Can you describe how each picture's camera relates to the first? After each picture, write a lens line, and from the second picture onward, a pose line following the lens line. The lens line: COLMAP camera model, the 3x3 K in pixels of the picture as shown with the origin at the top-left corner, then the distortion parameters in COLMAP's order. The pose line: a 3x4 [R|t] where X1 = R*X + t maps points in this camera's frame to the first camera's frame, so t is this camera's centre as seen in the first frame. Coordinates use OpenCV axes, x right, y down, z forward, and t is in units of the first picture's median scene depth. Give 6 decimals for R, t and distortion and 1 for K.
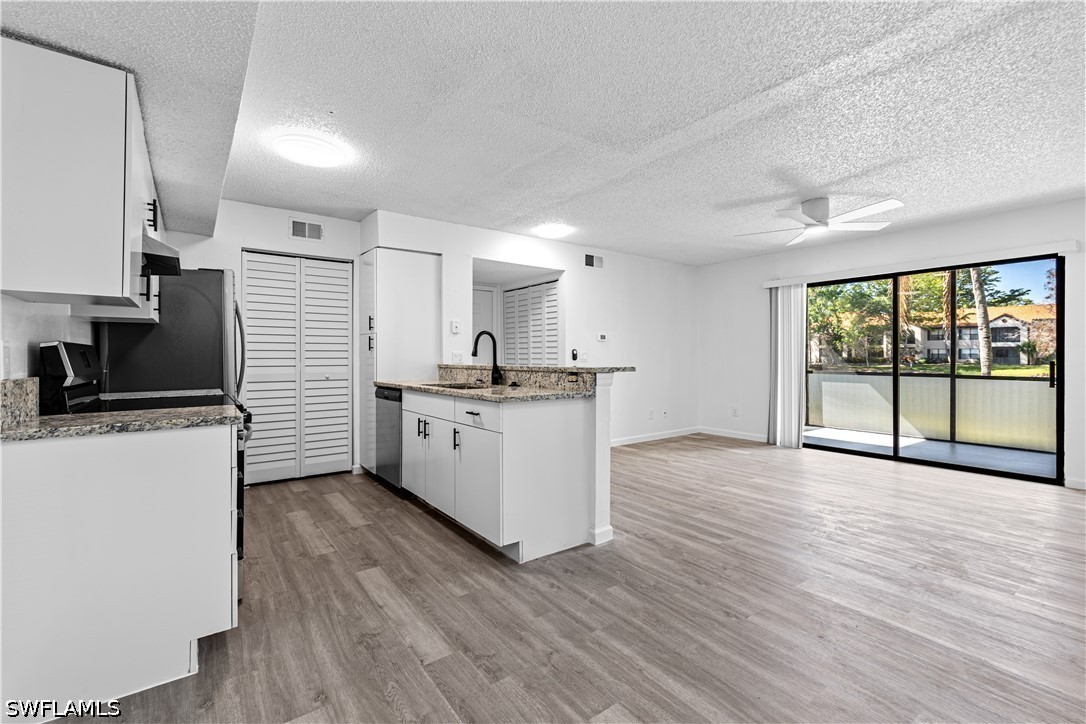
lens RADIAL K [[473.2, 0, 544.7], [0, 473.2, 355.2], [0, 0, 1]] dist [0.002752, -0.000657]
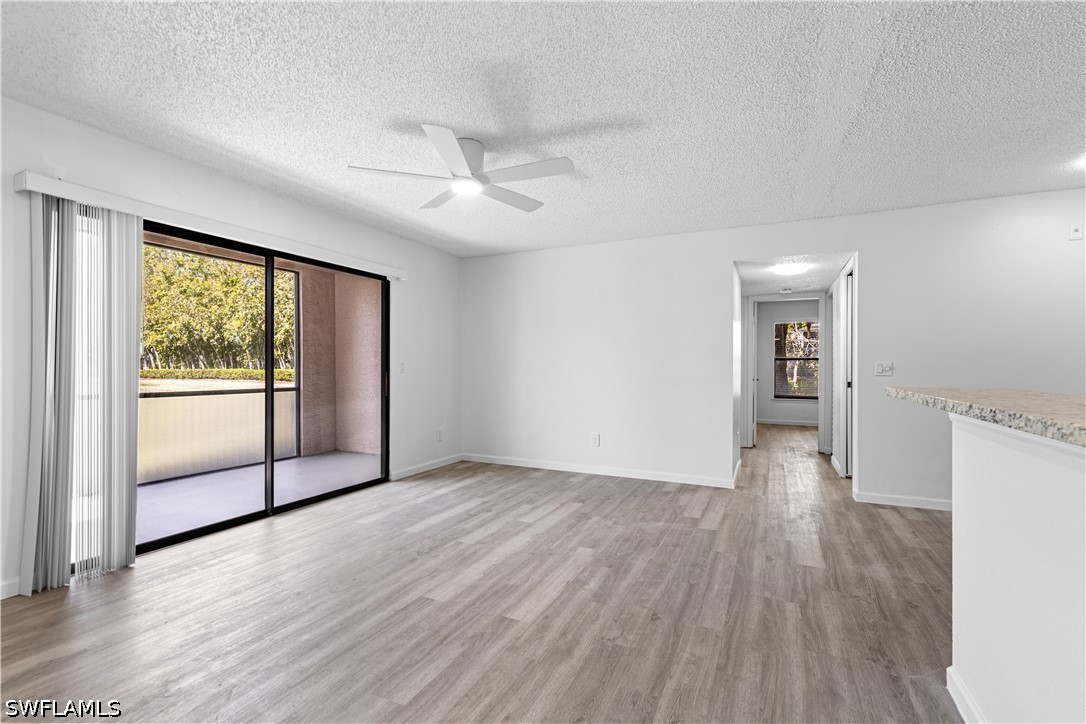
lens RADIAL K [[473.2, 0, 545.6], [0, 473.2, 369.6], [0, 0, 1]] dist [0.002752, -0.000657]
pose [[-0.467614, -0.003587, 0.883926, -0.124256], [-0.003541, 0.999991, 0.002185, 0.002111], [-0.883926, -0.002108, -0.467623, 1.553383]]
